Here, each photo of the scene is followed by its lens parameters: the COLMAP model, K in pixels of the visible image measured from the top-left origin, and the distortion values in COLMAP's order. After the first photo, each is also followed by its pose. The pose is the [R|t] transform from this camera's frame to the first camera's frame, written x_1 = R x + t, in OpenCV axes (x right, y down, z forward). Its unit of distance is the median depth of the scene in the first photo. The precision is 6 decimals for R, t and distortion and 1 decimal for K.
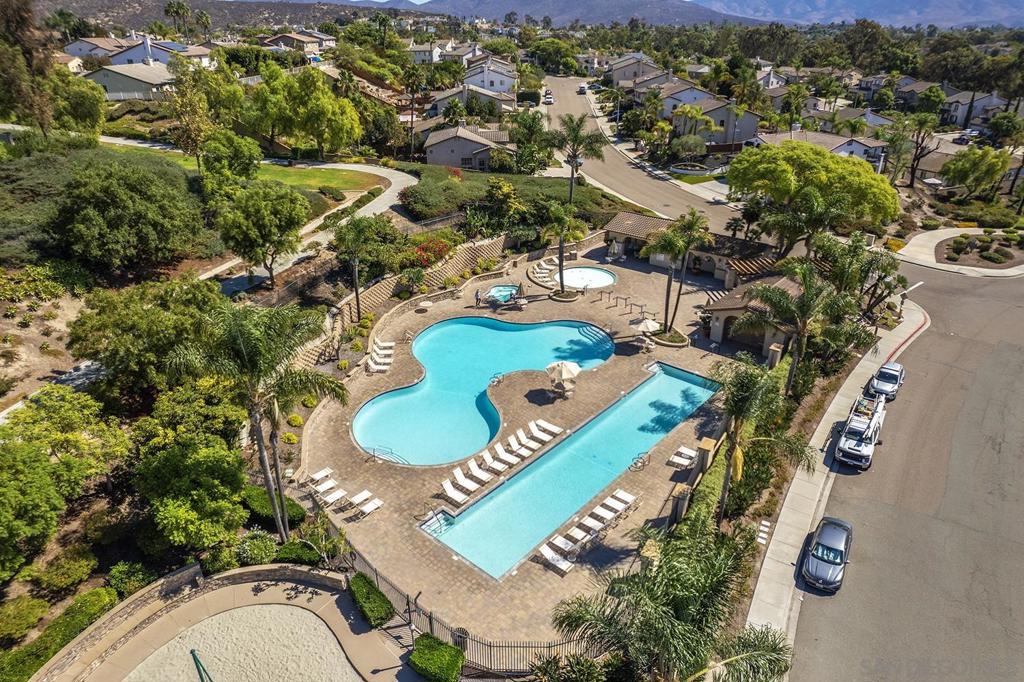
lens RADIAL K [[658.6, 0, 512.4], [0, 658.6, 341.9], [0, 0, 1]] dist [-0.063159, 0.050615]
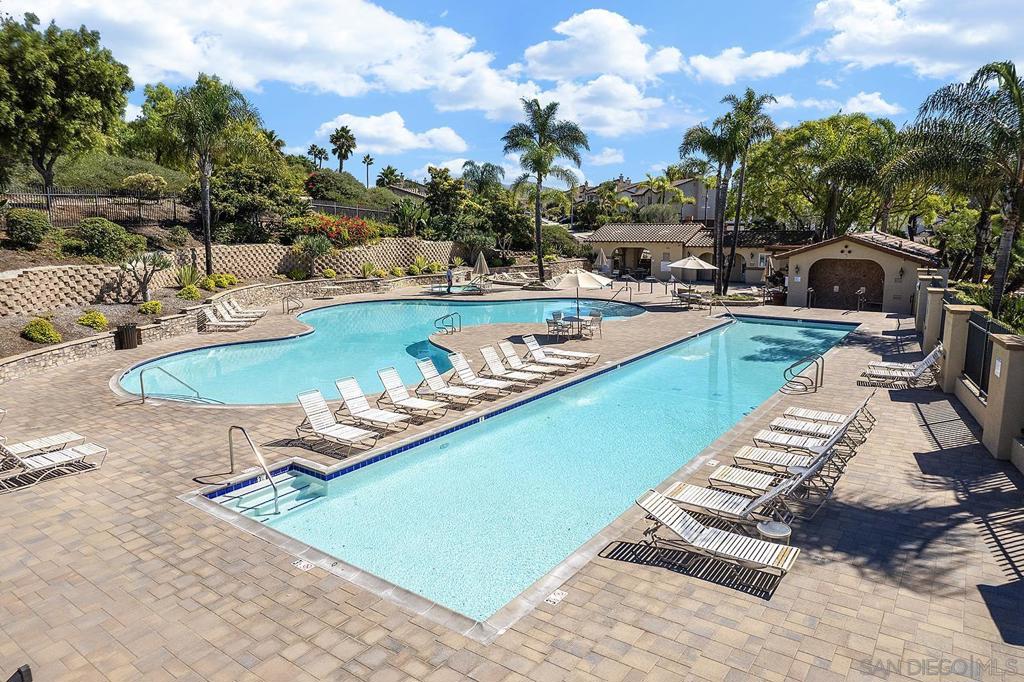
lens RADIAL K [[658.6, 0, 513.8], [0, 658.6, 343.3], [0, 0, 1]] dist [-0.063159, 0.050615]
pose [[0.995554, -0.016446, 0.092745, -0.020805], [0.041086, 0.961851, -0.270471, 0.219078], [-0.084759, 0.273079, 0.958250, 0.504618]]
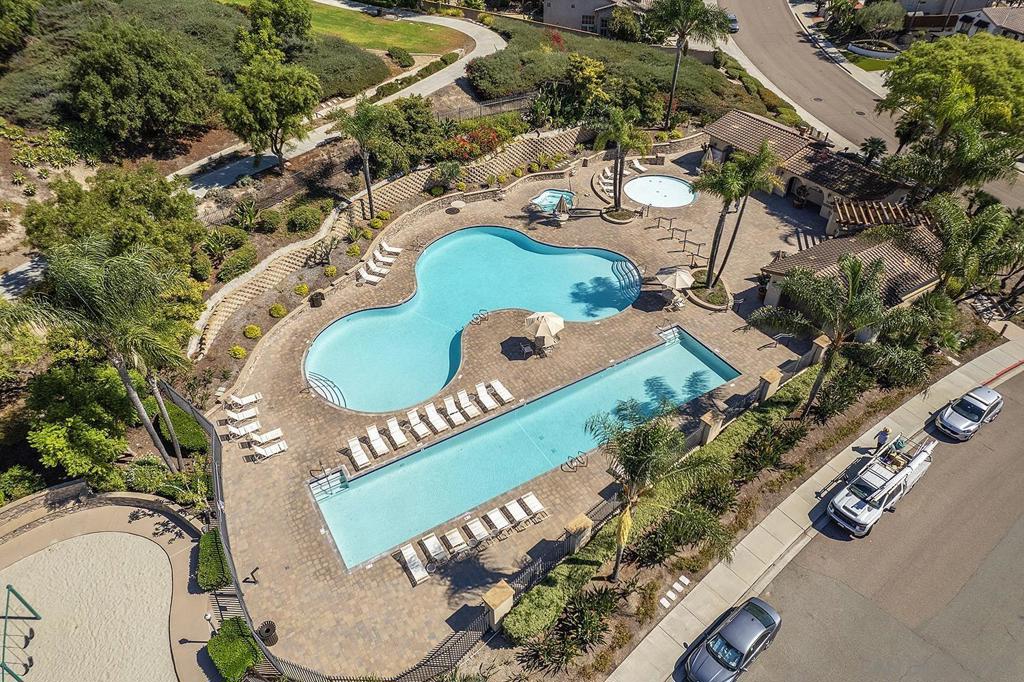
lens RADIAL K [[658.6, 0, 509.3], [0, 658.6, 345.6], [0, 0, 1]] dist [-0.063159, 0.050615]
pose [[0.954053, 0.190962, -0.230903, 0.230177], [-0.131274, 0.959099, 0.250792, -0.135870], [0.269350, -0.208957, 0.940100, 0.167159]]
